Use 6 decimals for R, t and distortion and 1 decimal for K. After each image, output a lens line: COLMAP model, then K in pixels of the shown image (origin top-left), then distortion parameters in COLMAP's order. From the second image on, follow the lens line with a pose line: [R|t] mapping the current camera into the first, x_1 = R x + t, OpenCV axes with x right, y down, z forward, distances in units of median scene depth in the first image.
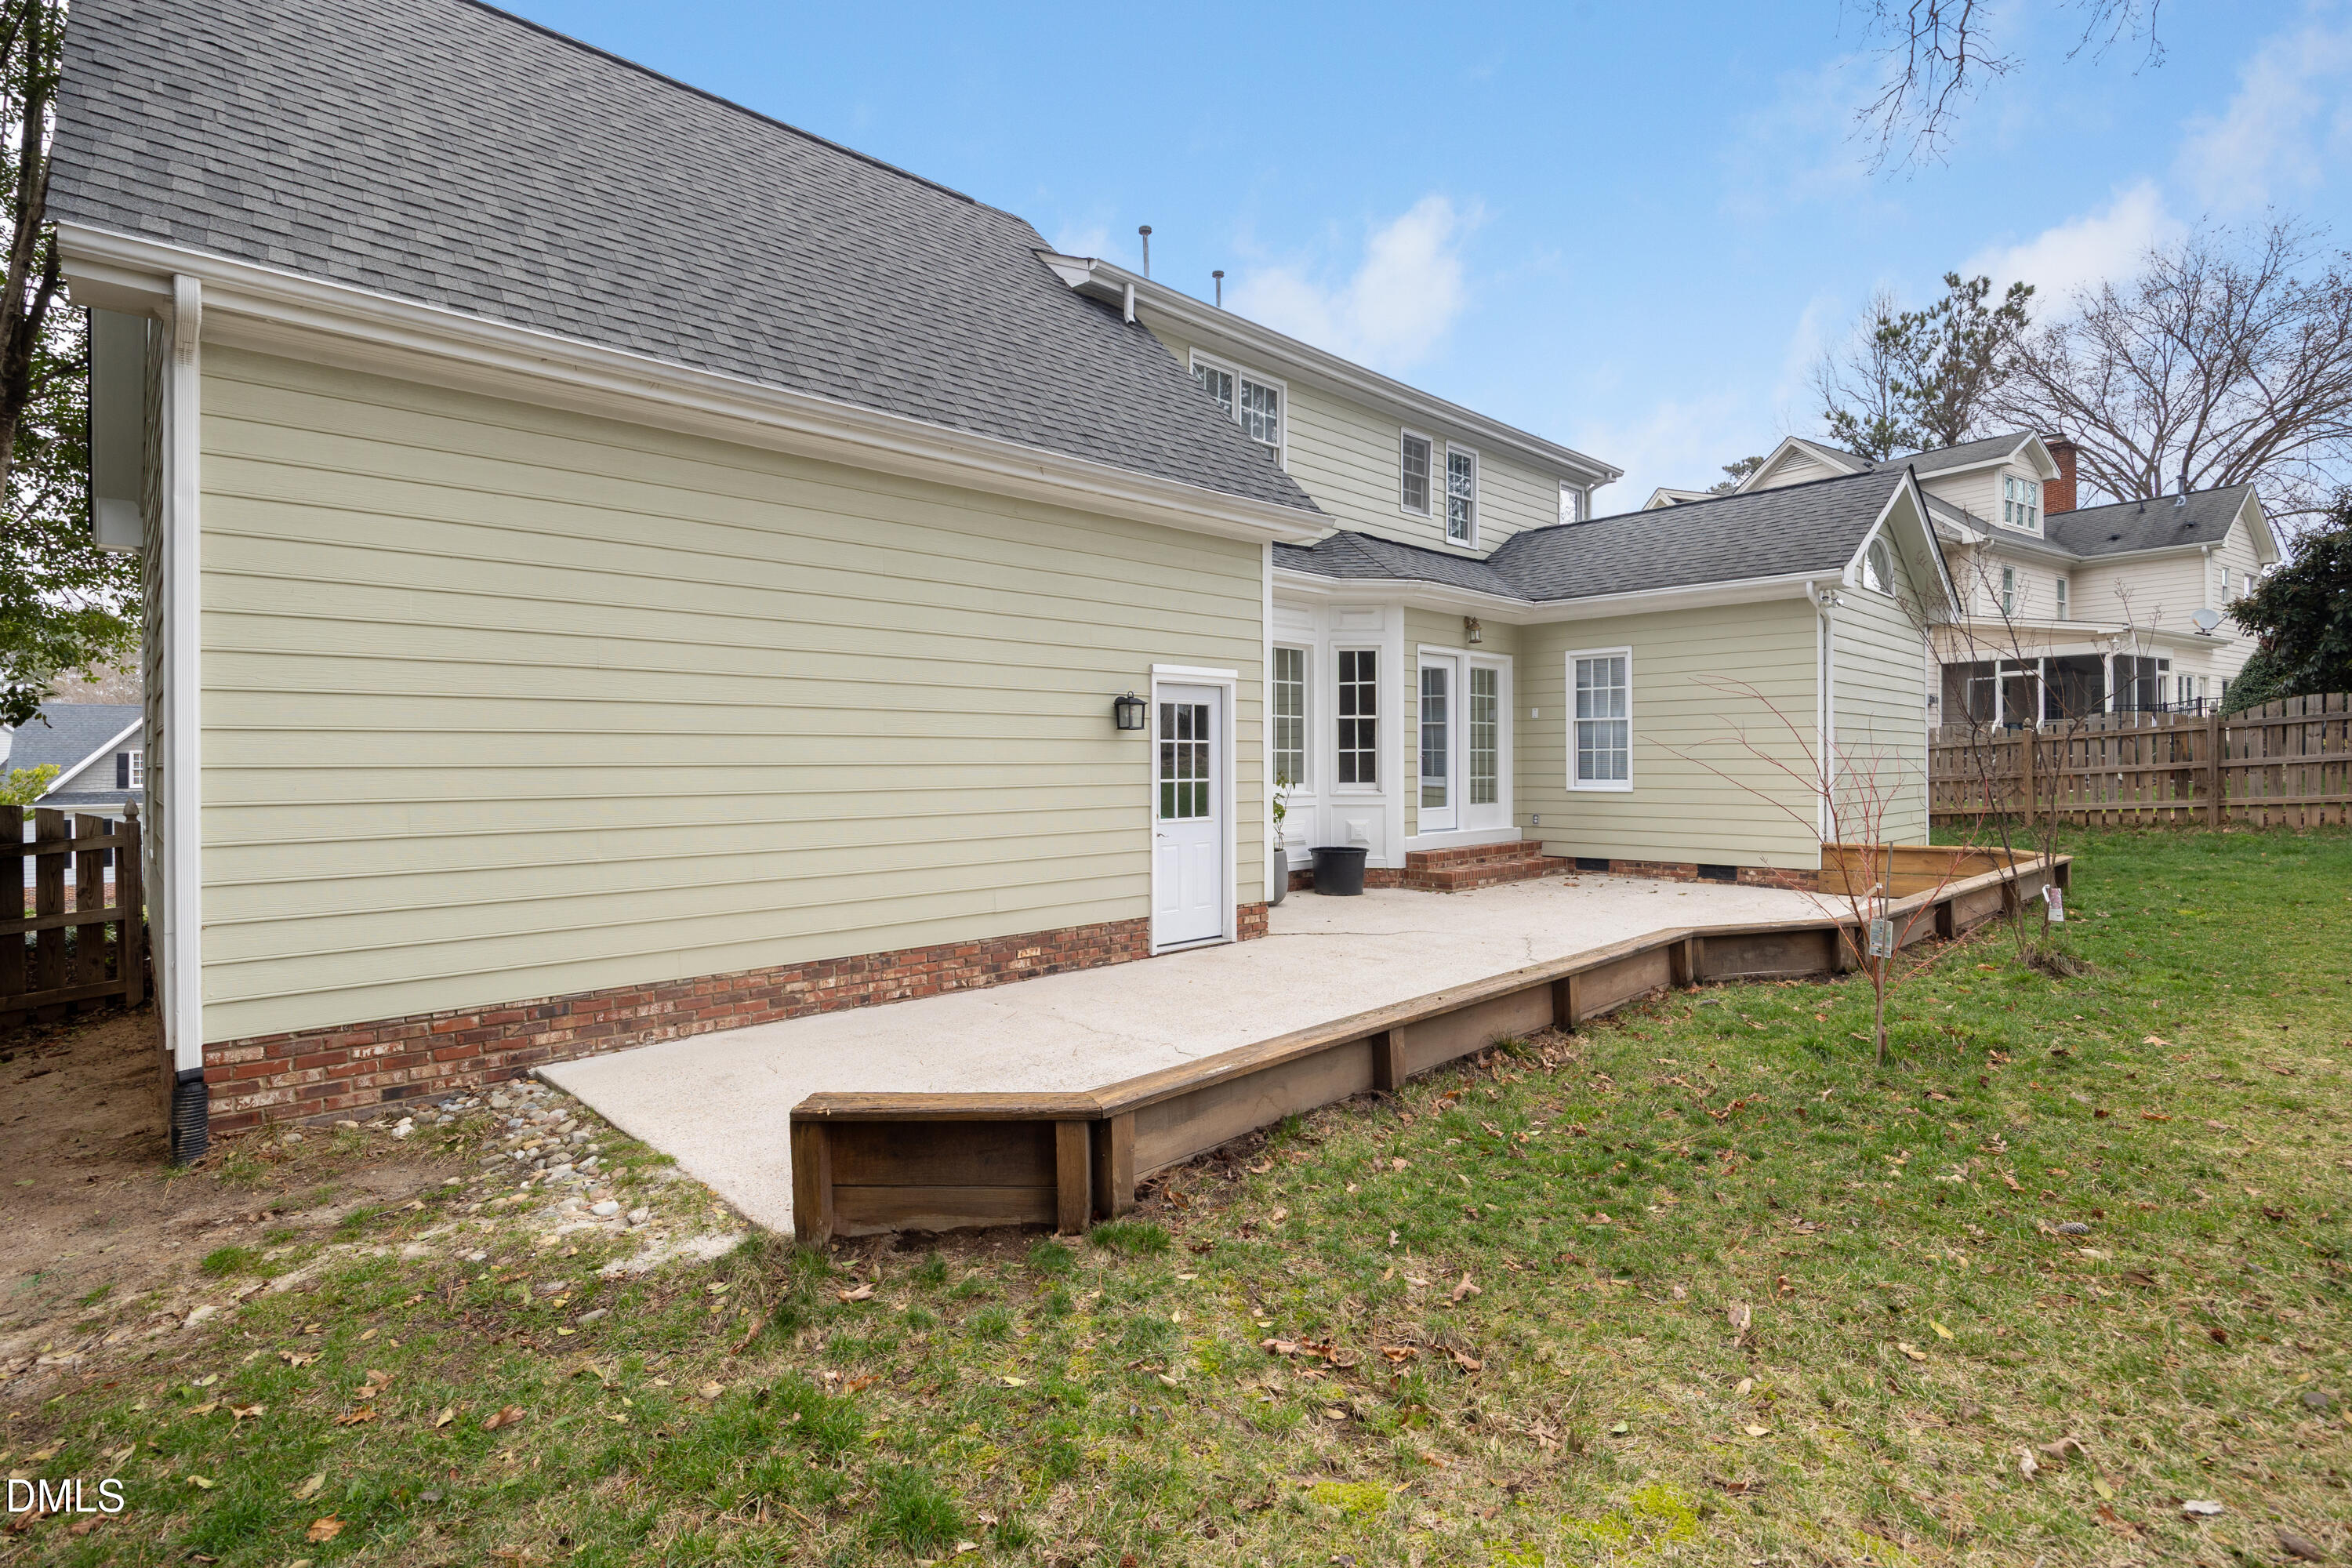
lens RADIAL K [[1117.6, 0, 1175.2], [0, 1117.6, 771.8], [0, 0, 1]] dist [-0.025334, -0.000285]
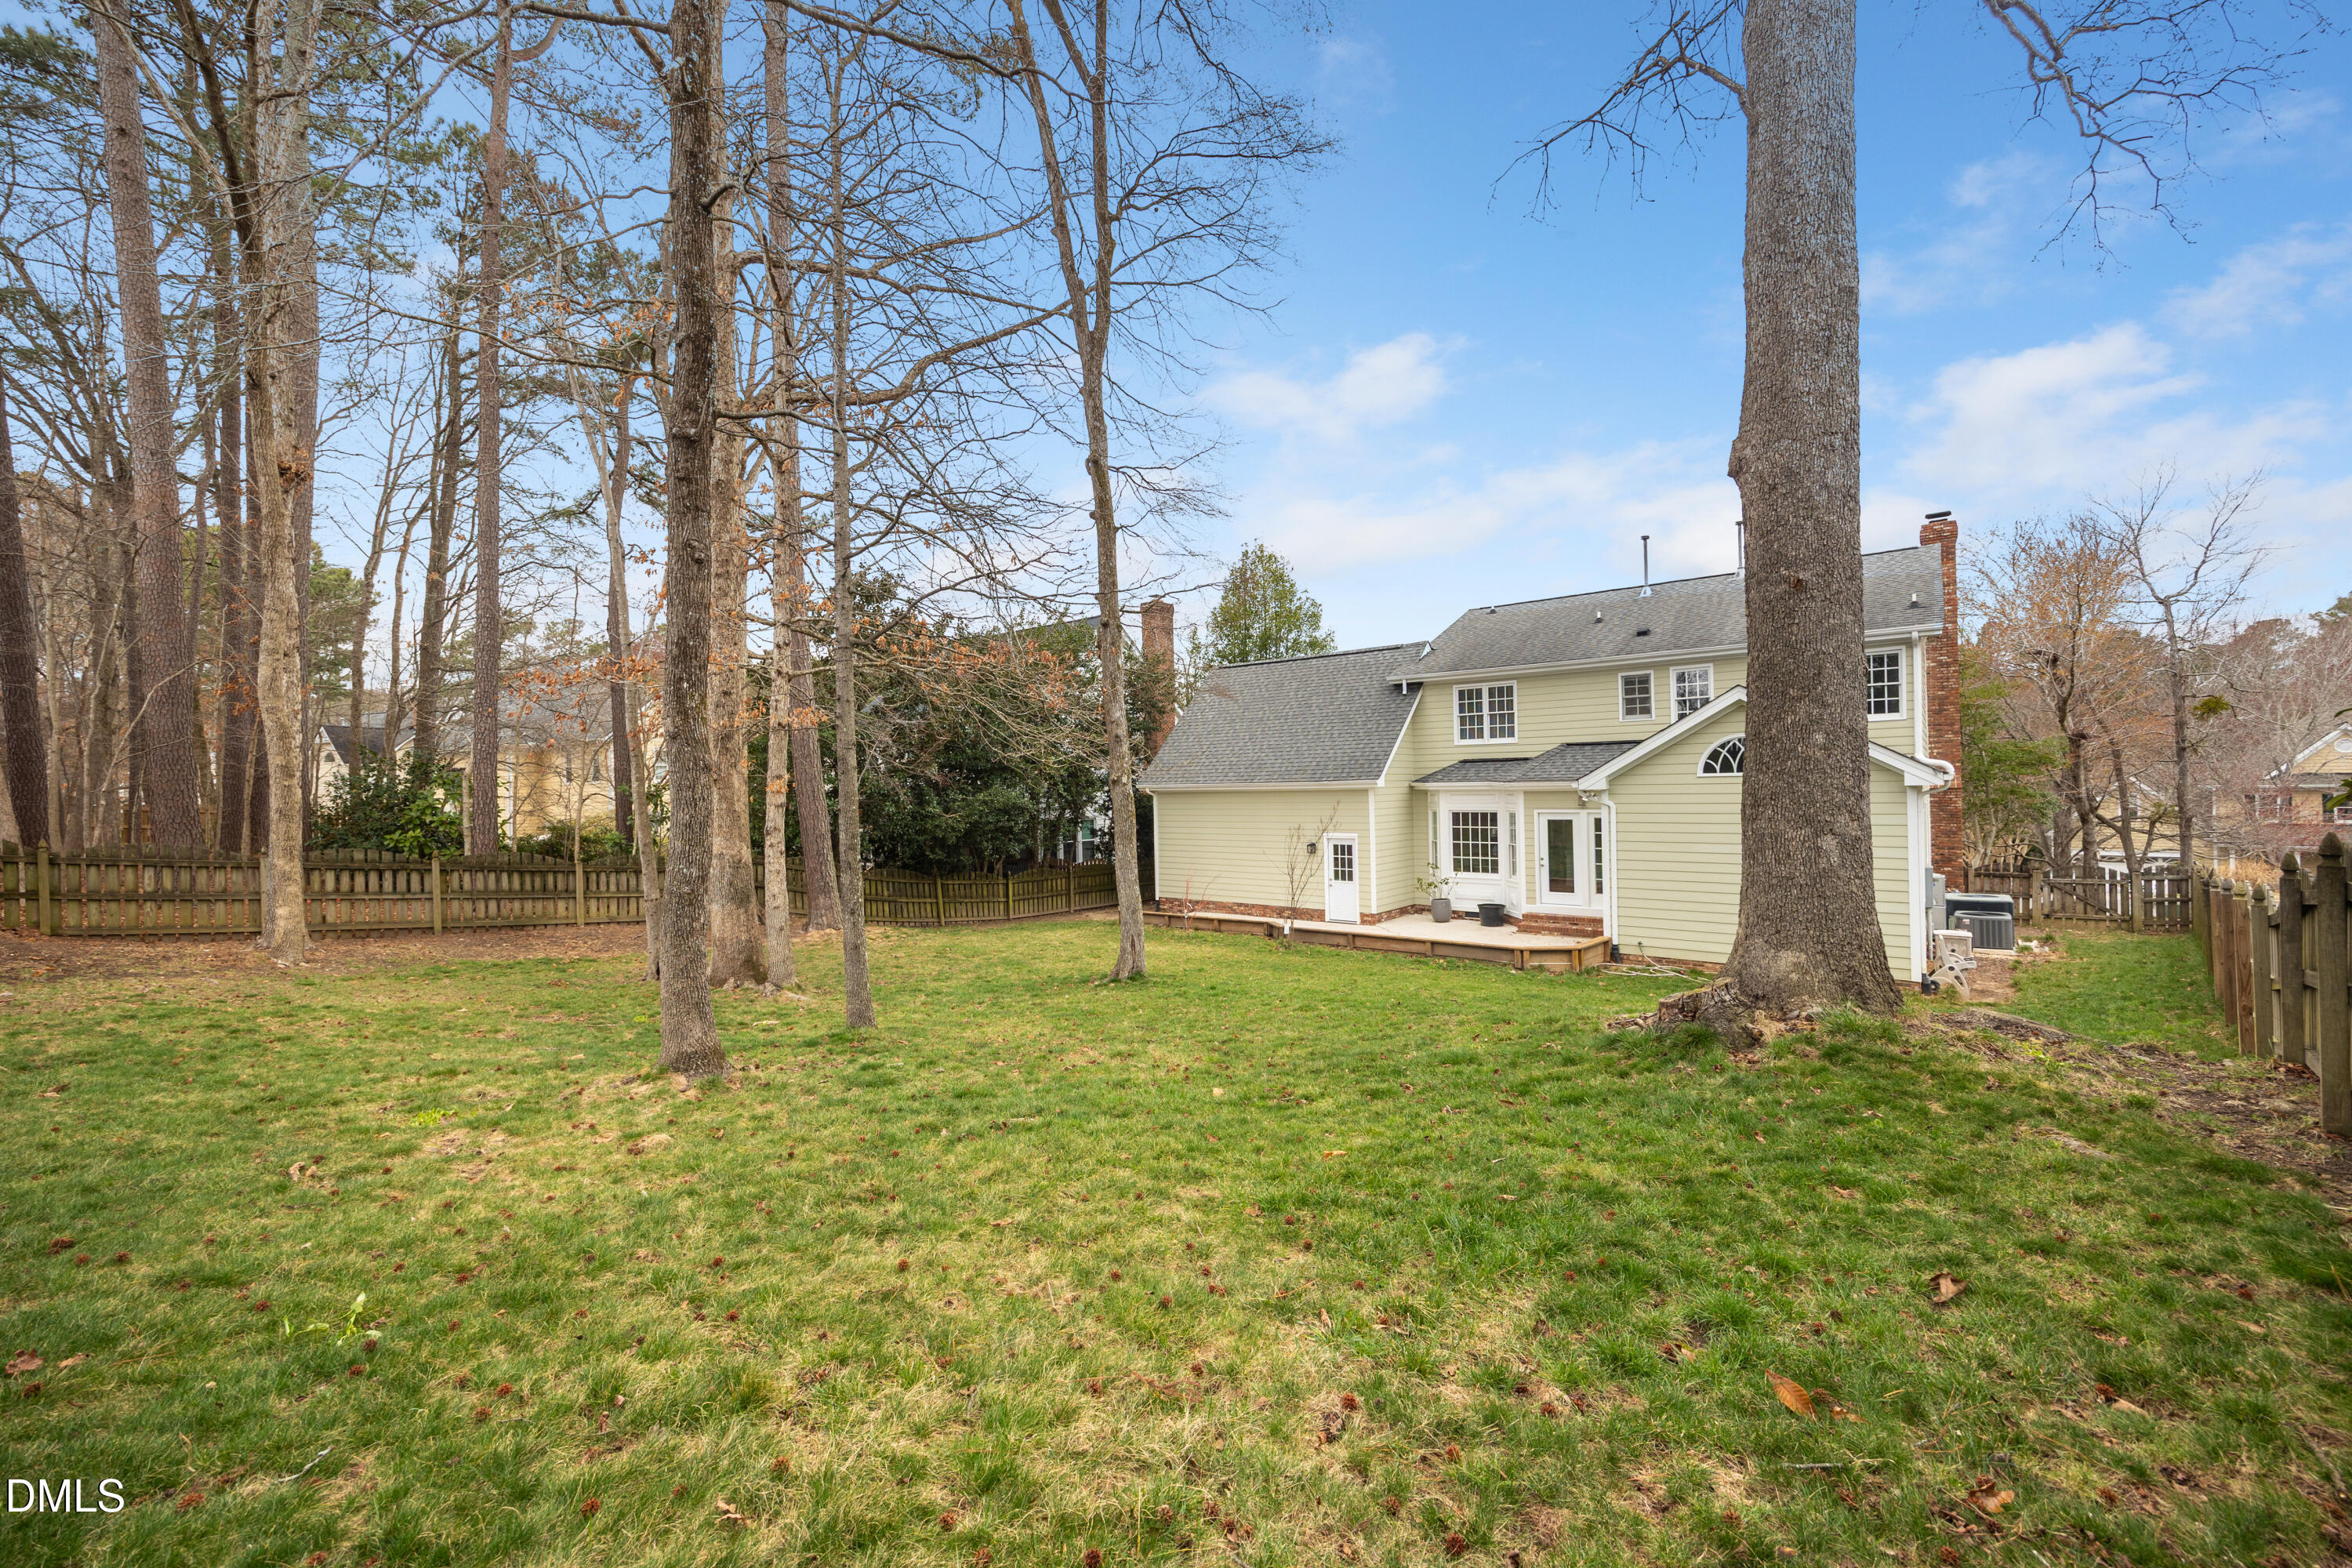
lens RADIAL K [[941.4, 0, 1173.1], [0, 941.4, 785.1], [0, 0, 1]] dist [0.001480, 0.000040]
pose [[0.112148, -0.000162, -0.993691, 1.848616], [0.010688, 0.999942, 0.001043, -0.168942], [0.993634, -0.010738, 0.112144, 0.168209]]
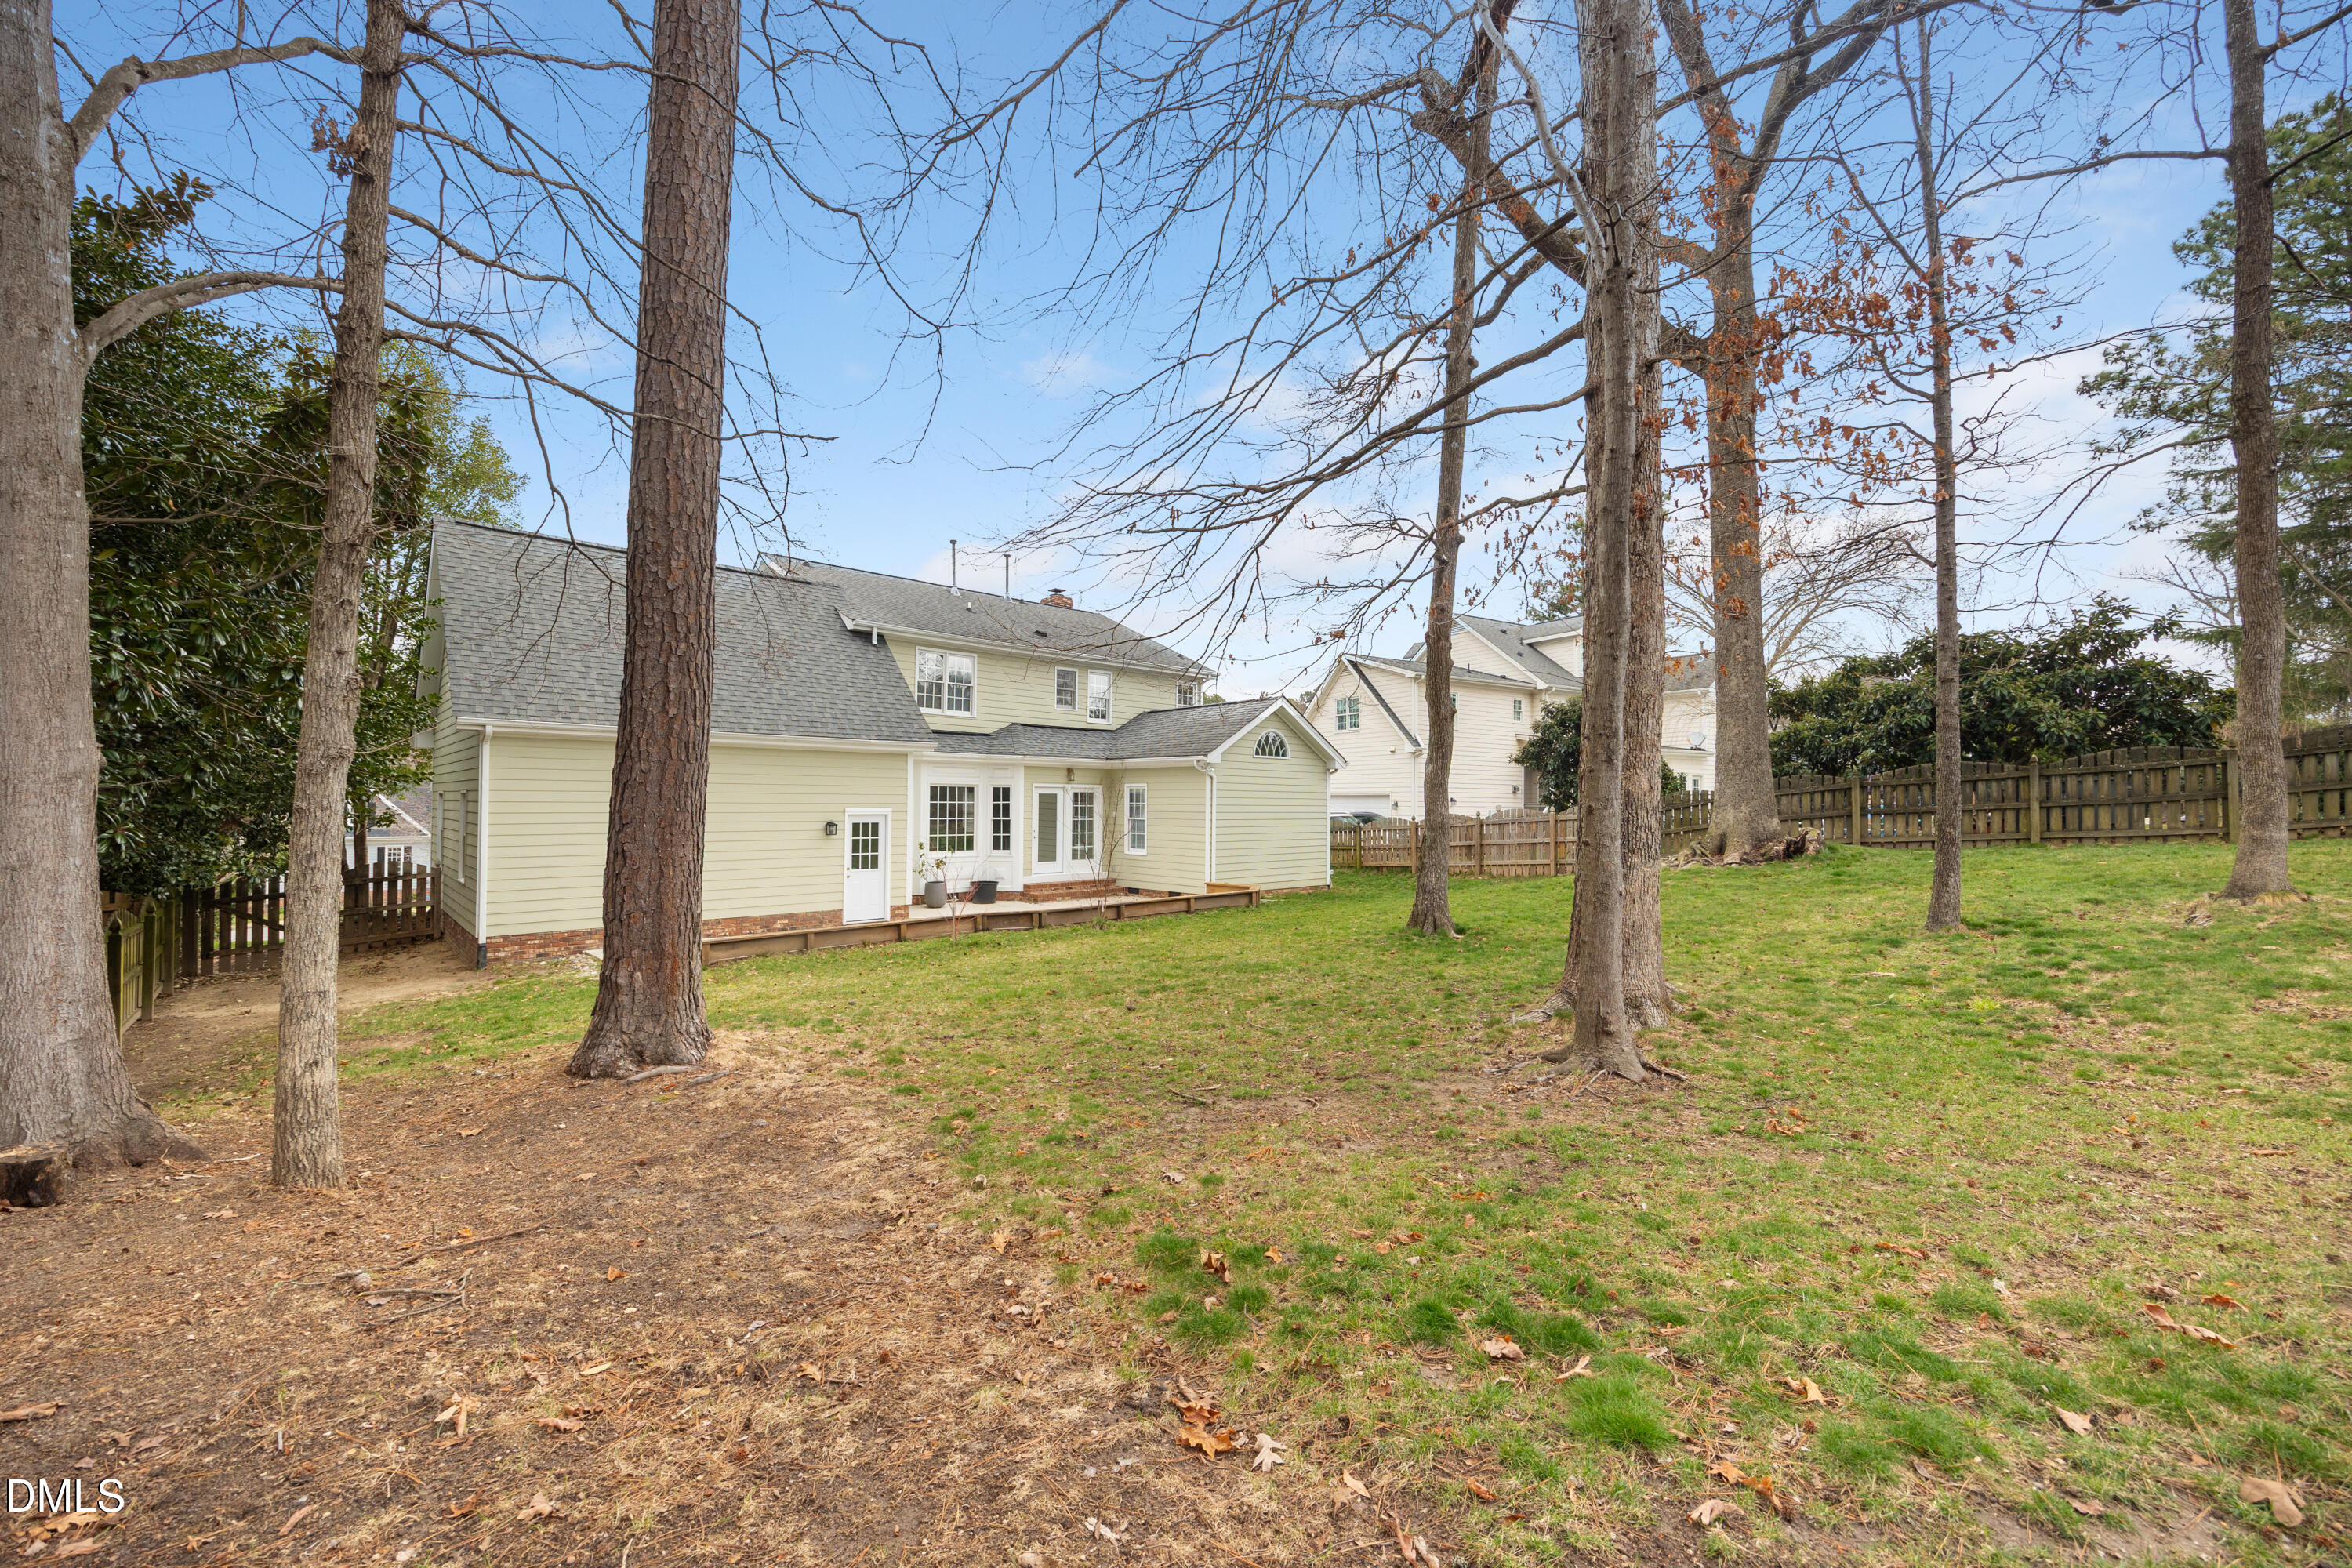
lens RADIAL K [[941.4, 0, 1177.4], [0, 941.4, 785.4], [0, 0, 1]] dist [0.001480, 0.000040]
pose [[0.999867, 0.010898, -0.012135, 0.513593], [-0.011216, 0.999587, -0.026455, -0.068260], [0.011841, 0.026588, 0.999576, -0.757884]]
